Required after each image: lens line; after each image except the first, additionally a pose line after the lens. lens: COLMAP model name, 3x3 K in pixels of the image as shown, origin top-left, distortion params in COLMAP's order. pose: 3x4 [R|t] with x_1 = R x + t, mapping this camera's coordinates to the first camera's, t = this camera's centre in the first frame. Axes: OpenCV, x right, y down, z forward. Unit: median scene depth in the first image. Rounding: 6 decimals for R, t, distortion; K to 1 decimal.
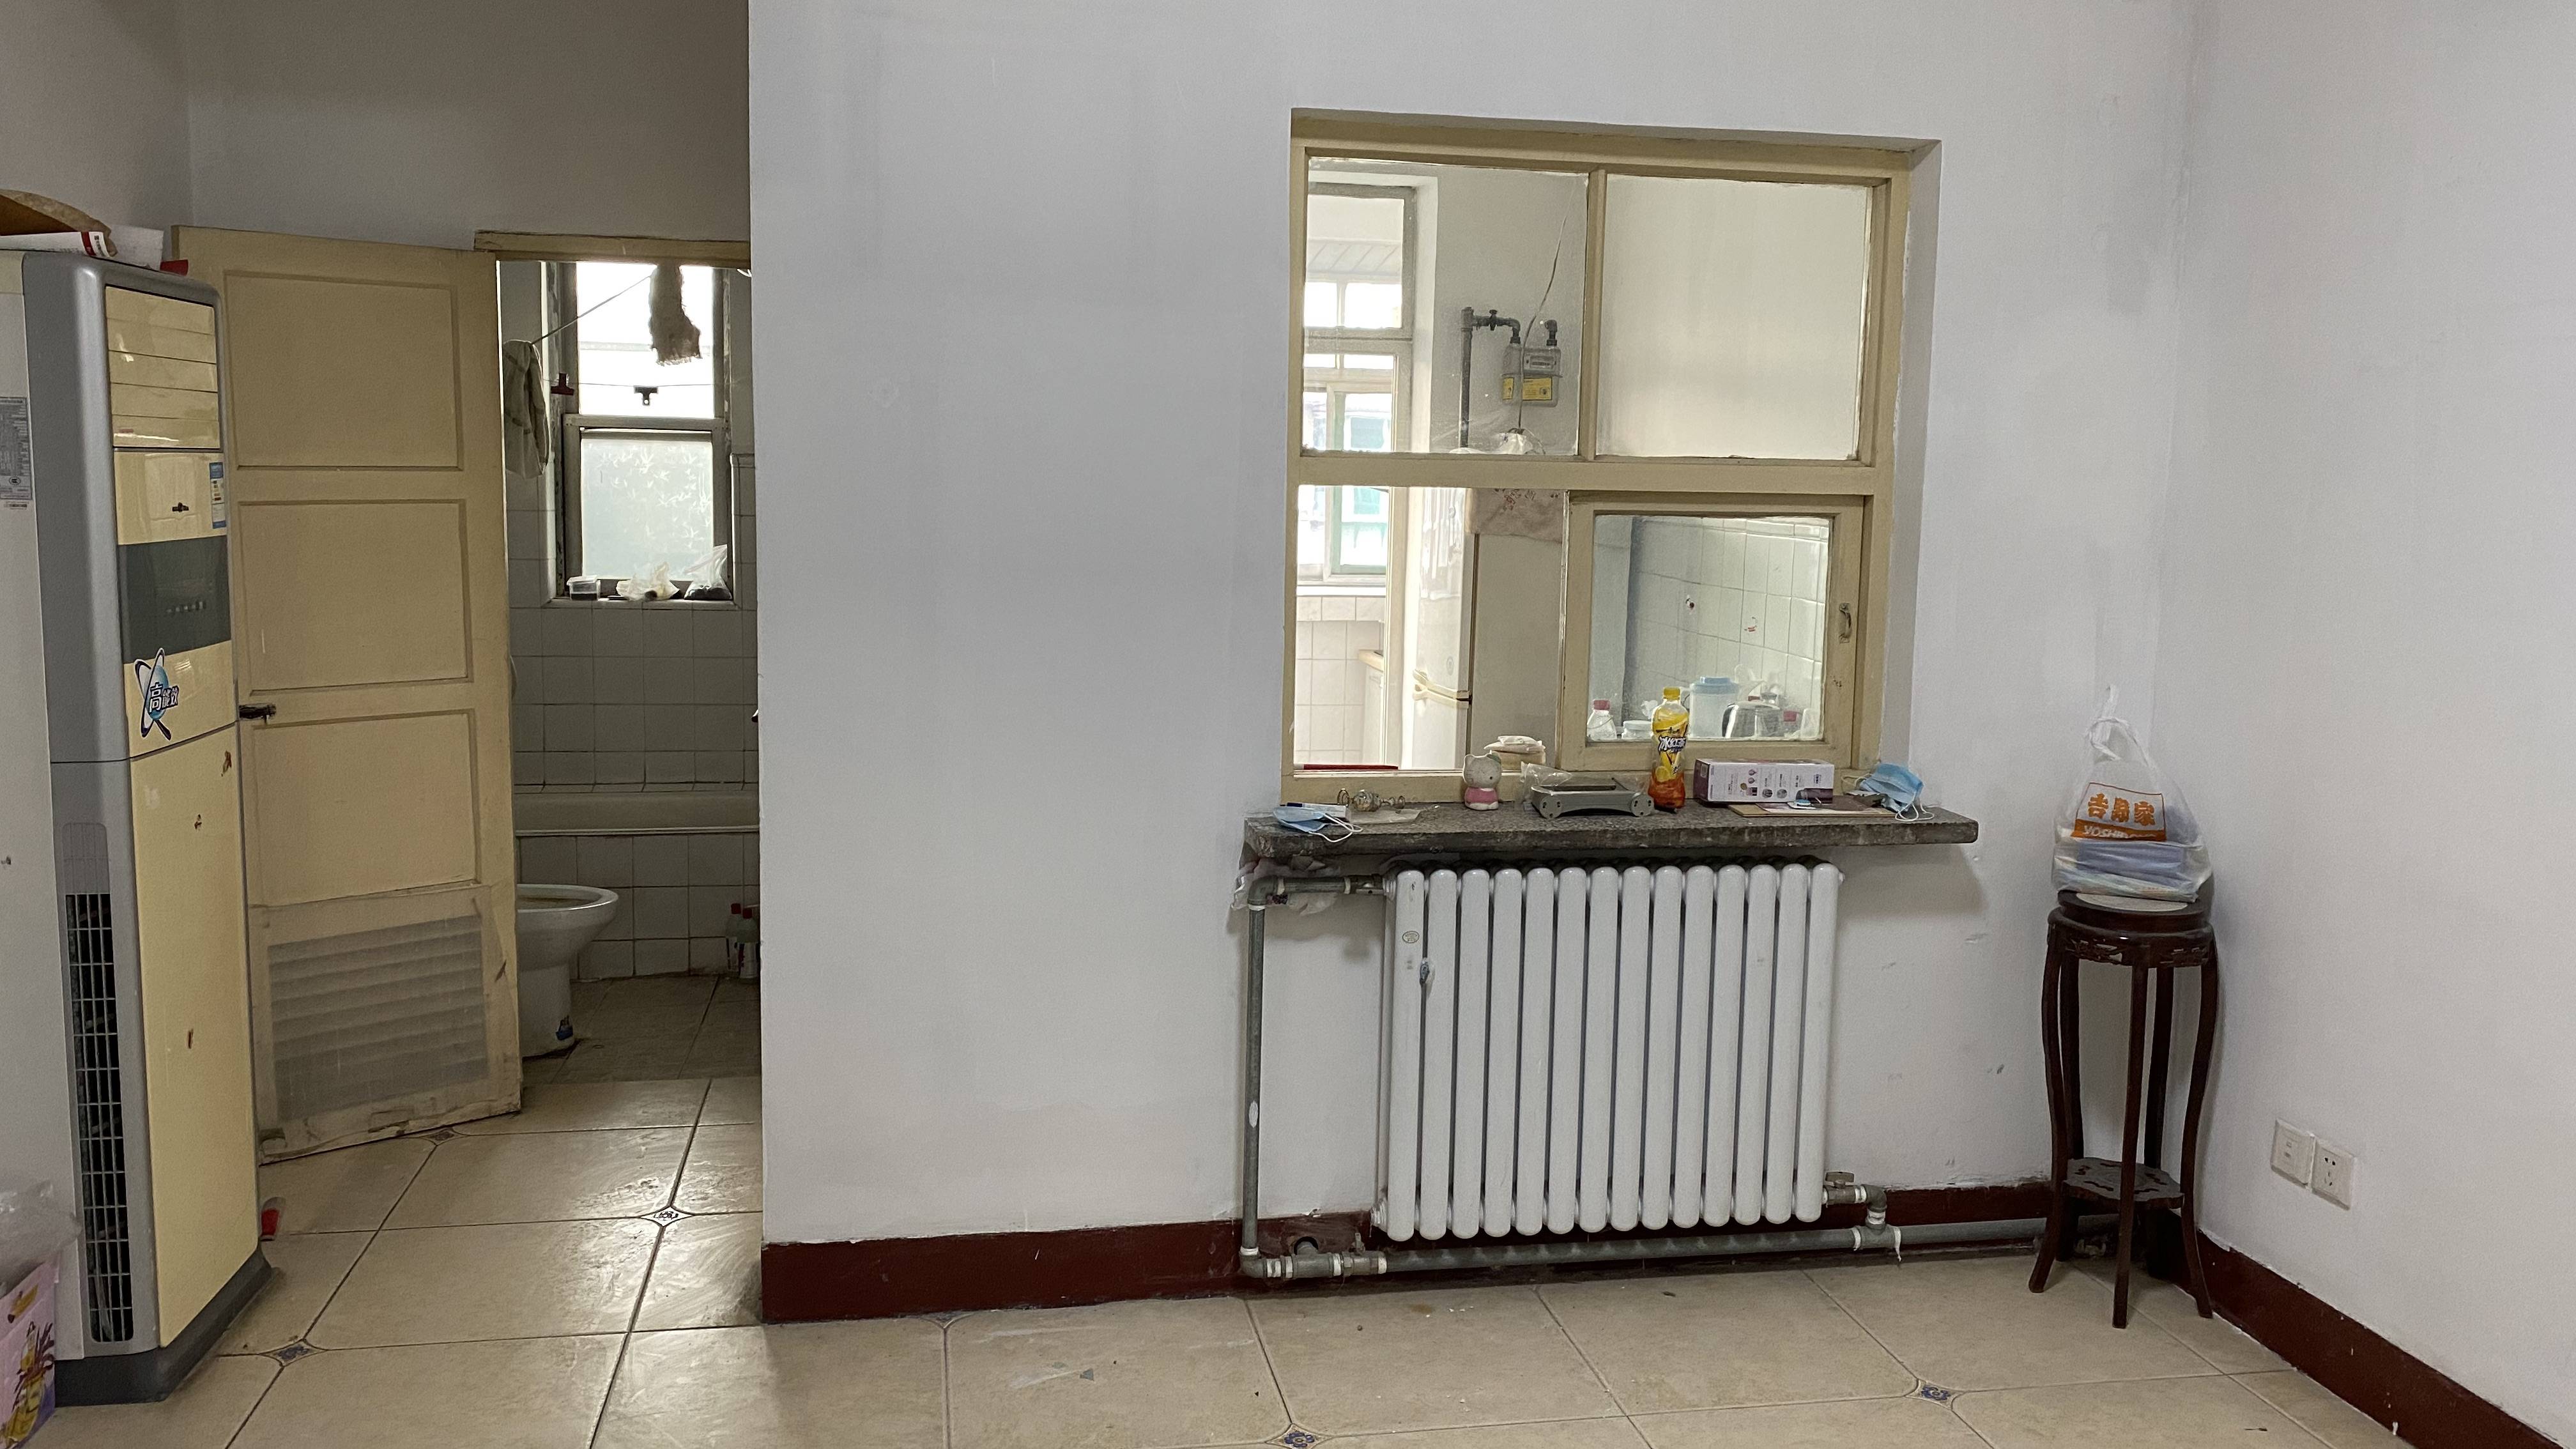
lens RADIAL K [[1969.6, 0, 1289.0], [0, 1969.6, 723.5], [0, 0, 1]] dist [0.002033, -0.002038]
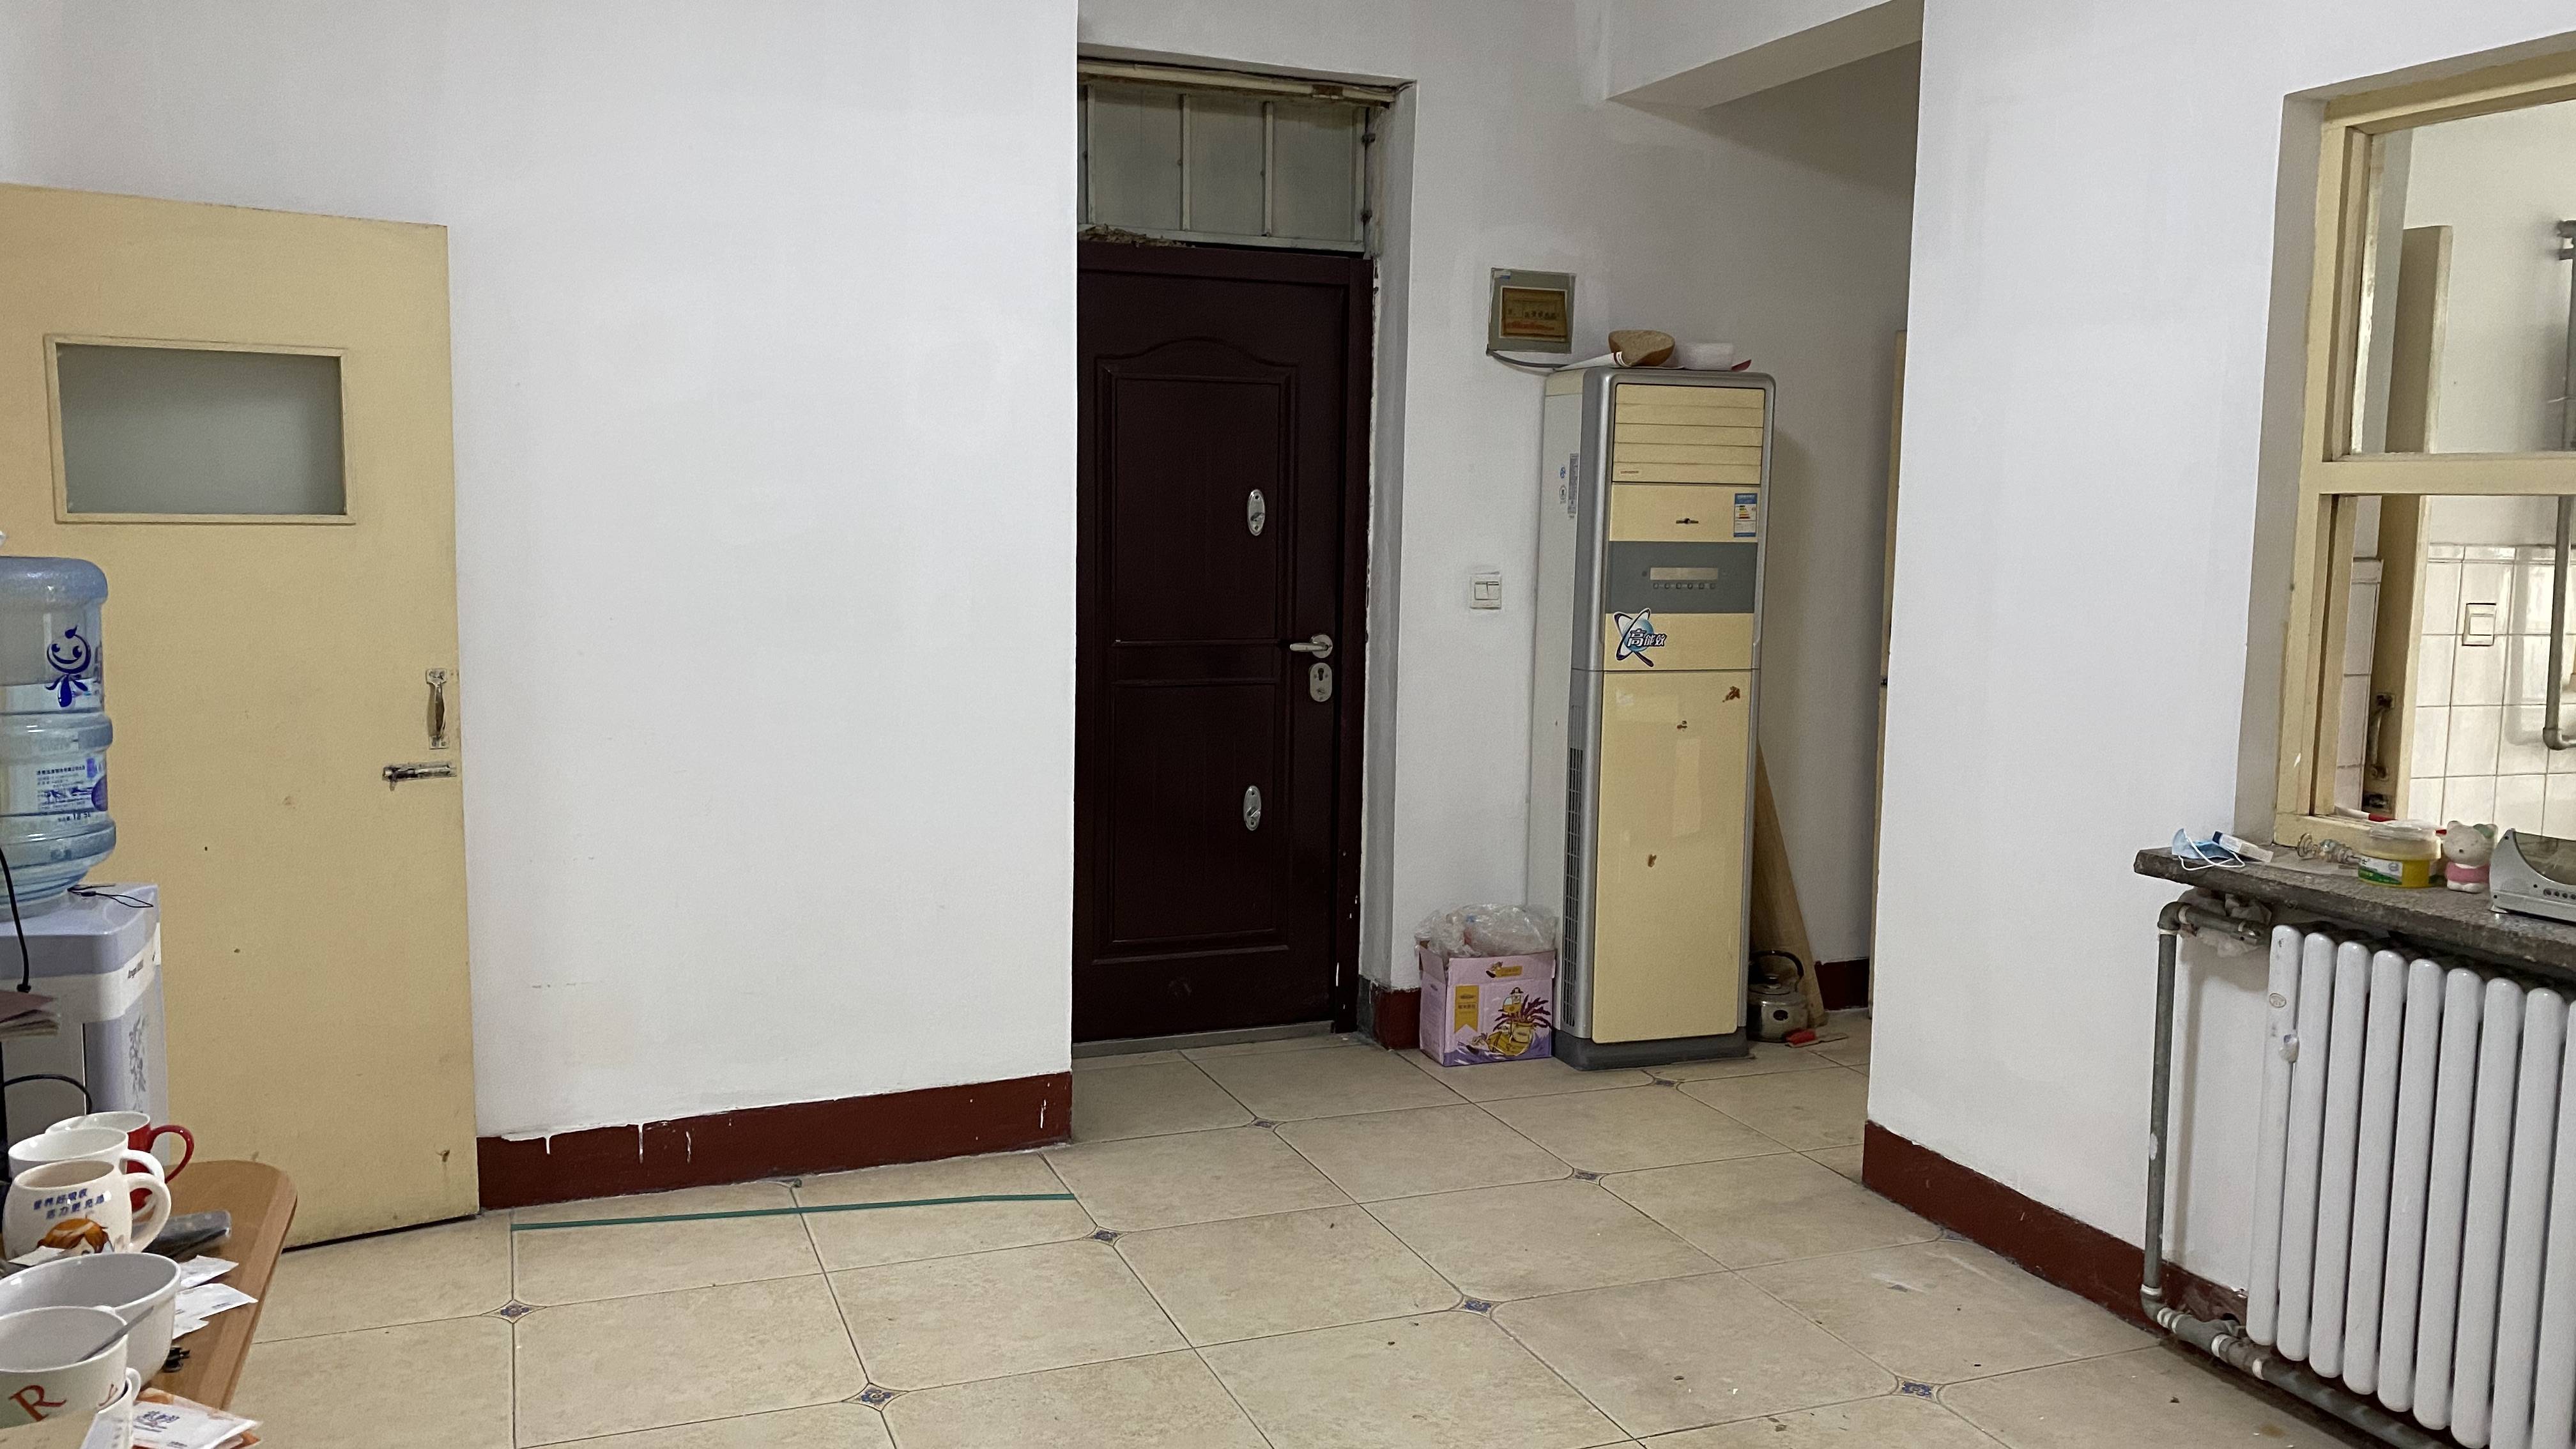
lens RADIAL K [[1969.6, 0, 1287.0], [0, 1969.6, 722.8], [0, 0, 1]] dist [0.002033, -0.002038]
pose [[0.185869, 0.094468, -0.978023, 0.760299], [-0.139248, 0.987854, 0.068954, -0.012892], [0.972658, 0.123371, 0.196766, 0.338577]]
